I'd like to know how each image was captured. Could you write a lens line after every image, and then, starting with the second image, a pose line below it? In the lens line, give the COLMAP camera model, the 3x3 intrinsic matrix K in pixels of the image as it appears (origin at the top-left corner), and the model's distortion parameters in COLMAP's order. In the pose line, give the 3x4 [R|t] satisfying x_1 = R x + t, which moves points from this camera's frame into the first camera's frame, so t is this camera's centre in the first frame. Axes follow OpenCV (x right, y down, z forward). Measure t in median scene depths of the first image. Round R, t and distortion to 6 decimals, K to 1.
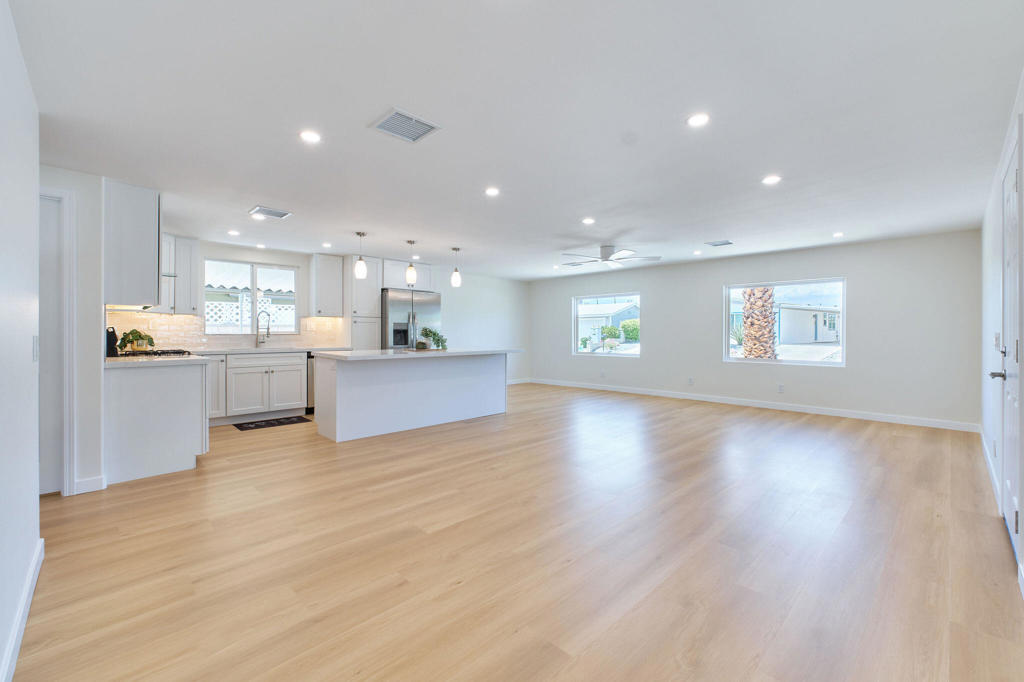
lens RADIAL K [[421.0, 0, 512.0], [0, 421.0, 341.0], [0, 0, 1]] dist [0.000423, 0.000005]
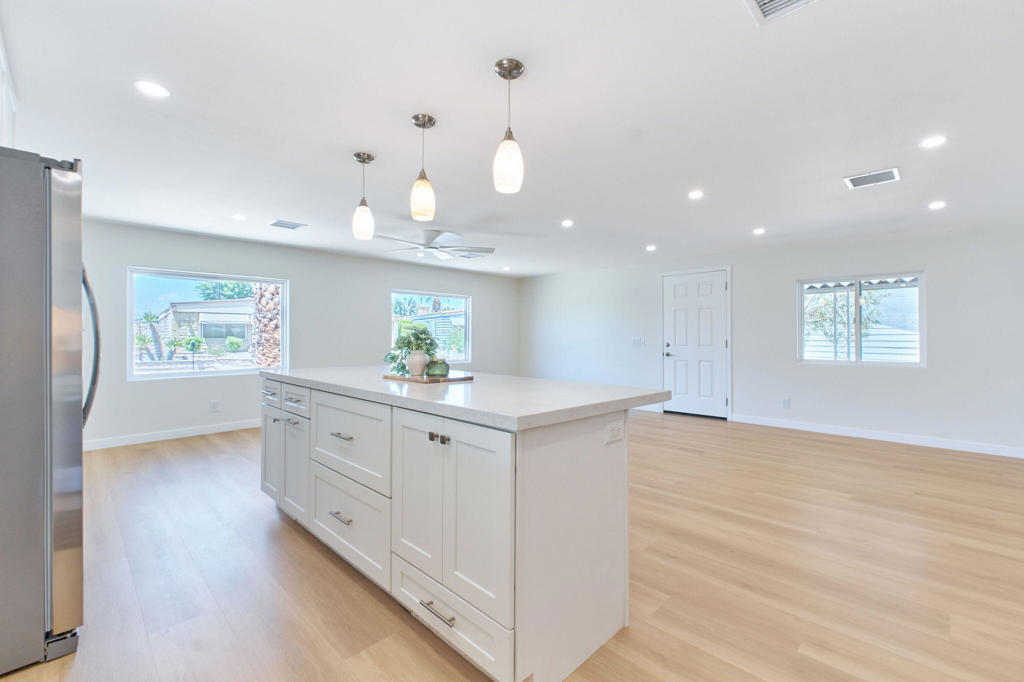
lens RADIAL K [[438.4, 0, 512.0], [0, 438.4, 341.0], [0, 0, 1]] dist [-0.000612, -0.000009]
pose [[-0.031549, -0.002411, 0.999499, -0.677775], [0.008160, 0.999963, 0.002670, -0.016634], [-0.999469, 0.008240, -0.031528, 0.929393]]
